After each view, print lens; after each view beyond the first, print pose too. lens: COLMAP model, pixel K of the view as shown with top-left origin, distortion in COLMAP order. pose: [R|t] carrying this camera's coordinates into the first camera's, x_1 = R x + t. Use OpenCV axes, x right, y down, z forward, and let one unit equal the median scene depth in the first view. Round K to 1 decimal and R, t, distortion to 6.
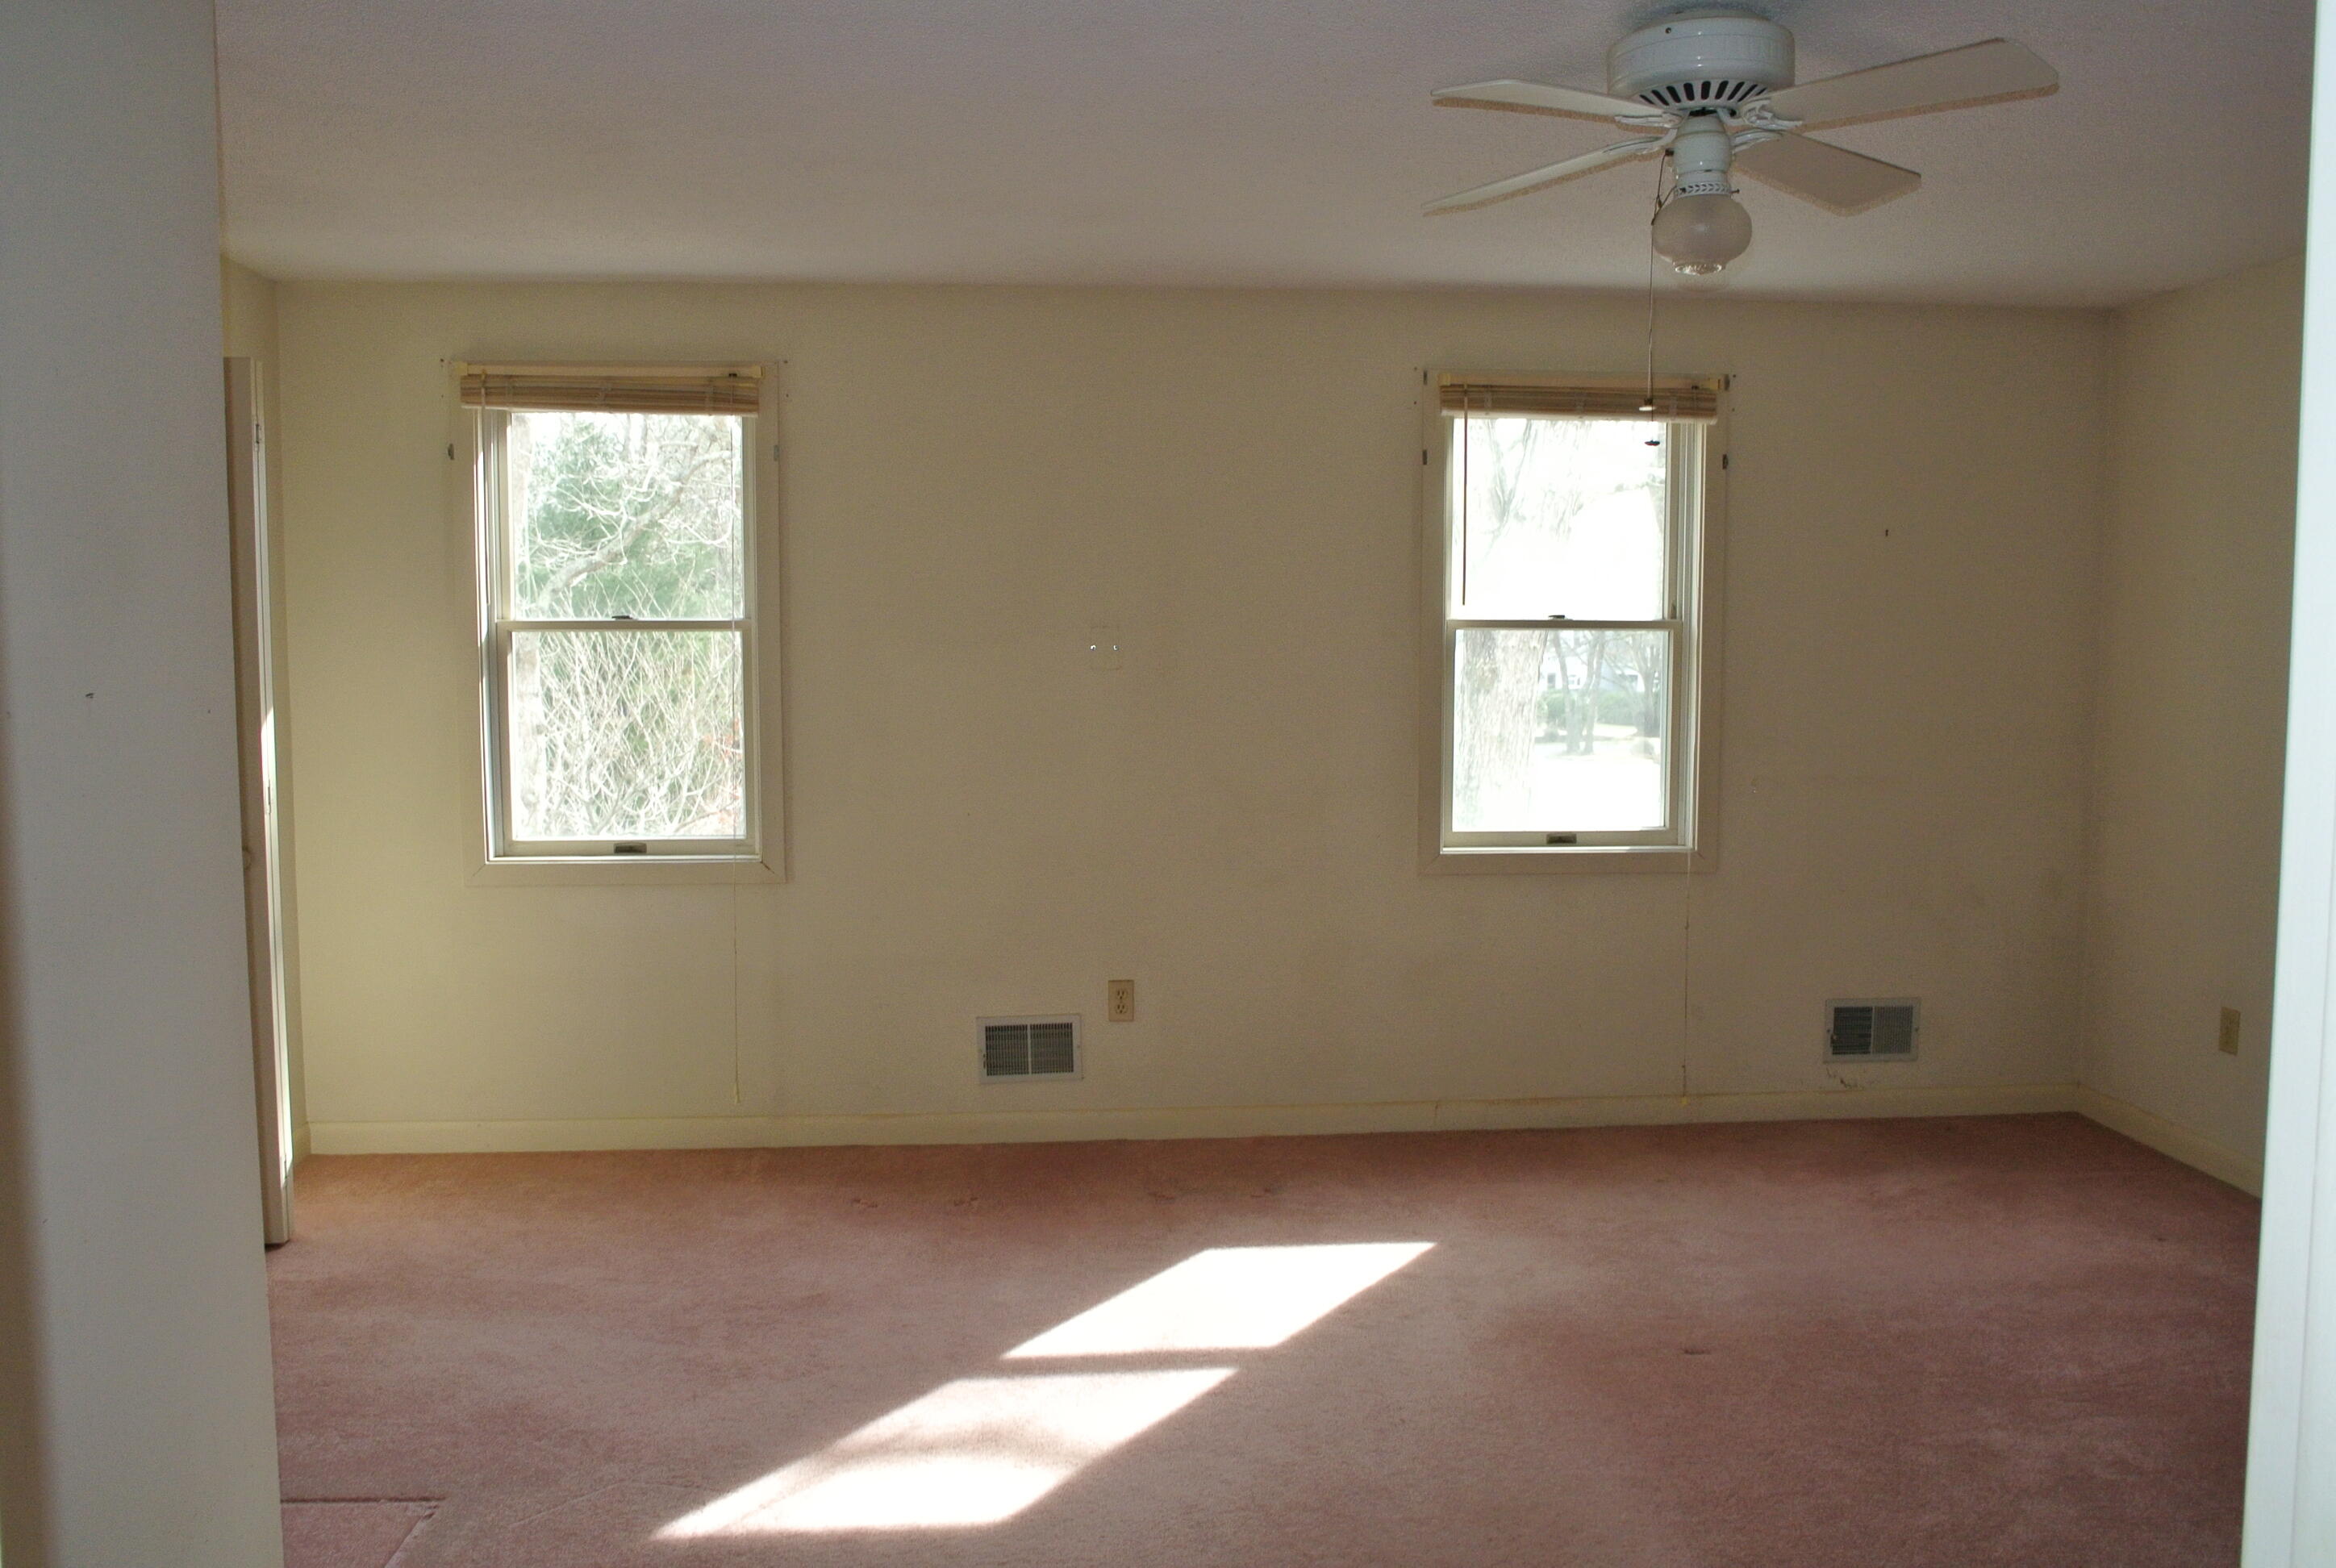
lens RADIAL K [[1755.6, 0, 1167.6], [0, 1755.6, 786.7], [0, 0, 1]] dist [-0.013446, -0.001348]
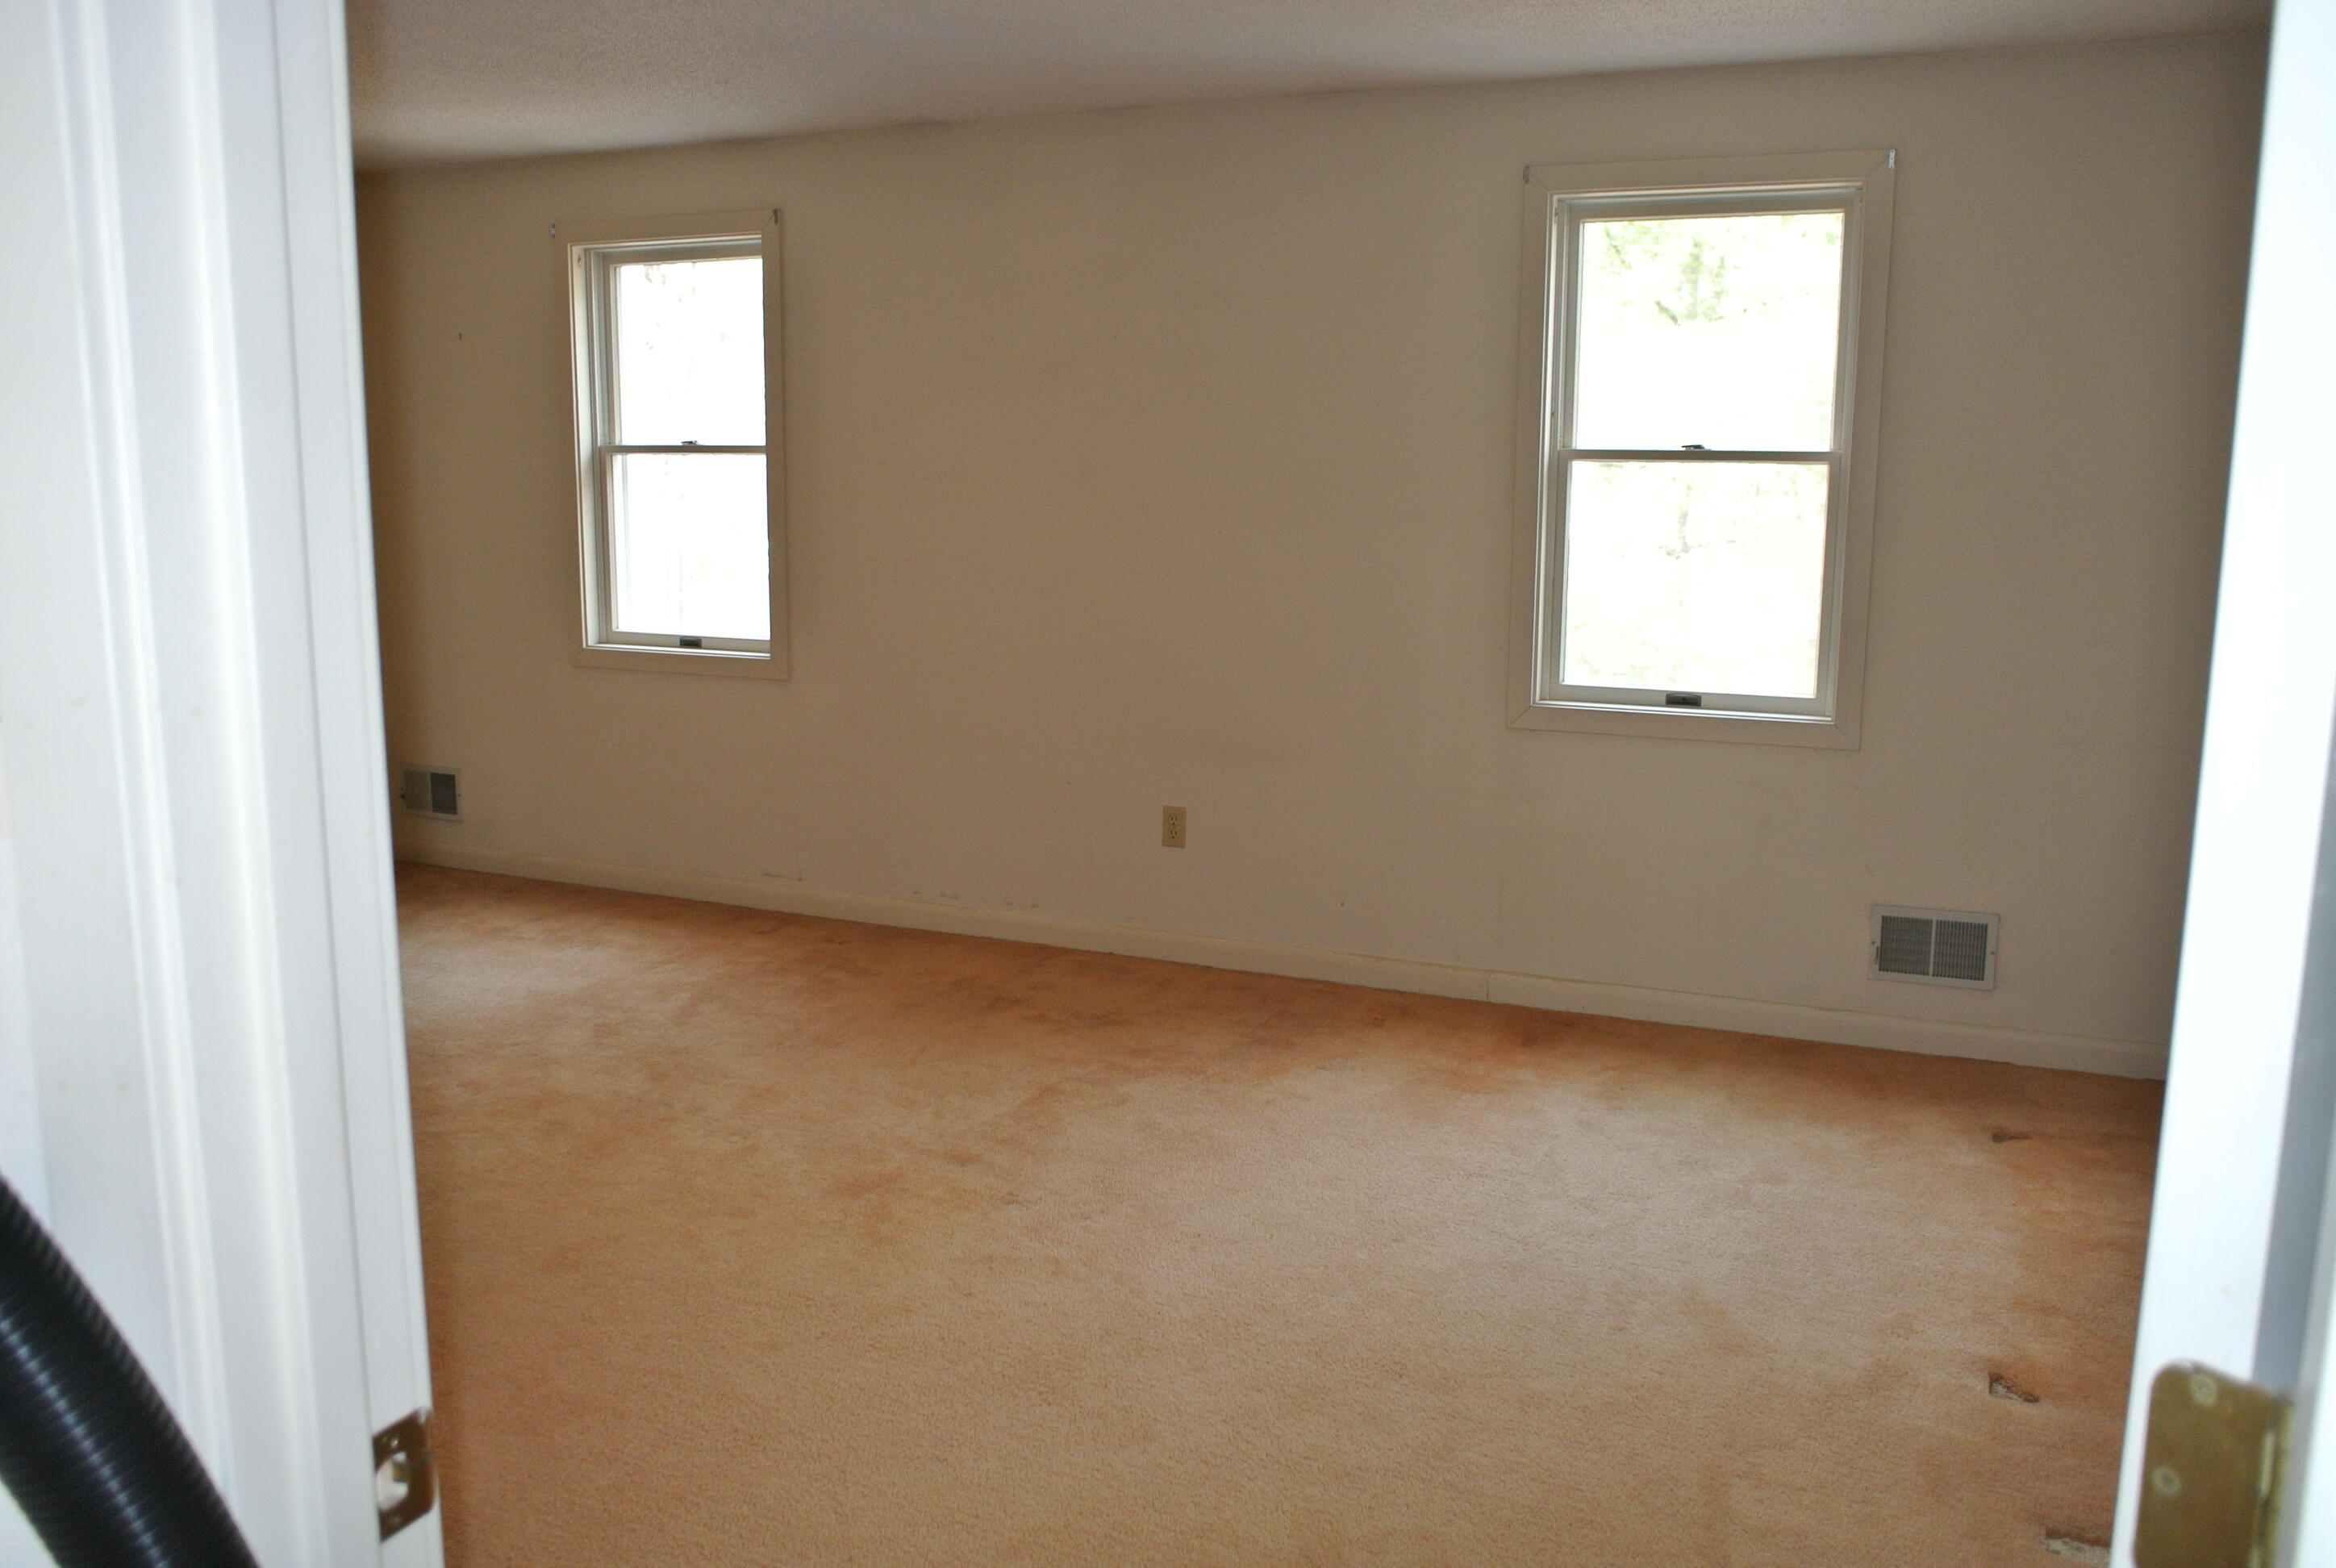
lens RADIAL K [[1884.1, 0, 1167.4], [0, 1884.1, 779.2], [0, 0, 1]] dist [-0.009777, -0.000336]
pose [[0.880715, 0.088598, -0.465286, 0.484470], [-0.051712, 0.994463, 0.091480, -0.004321], [0.470815, -0.056507, 0.880421, 0.042467]]
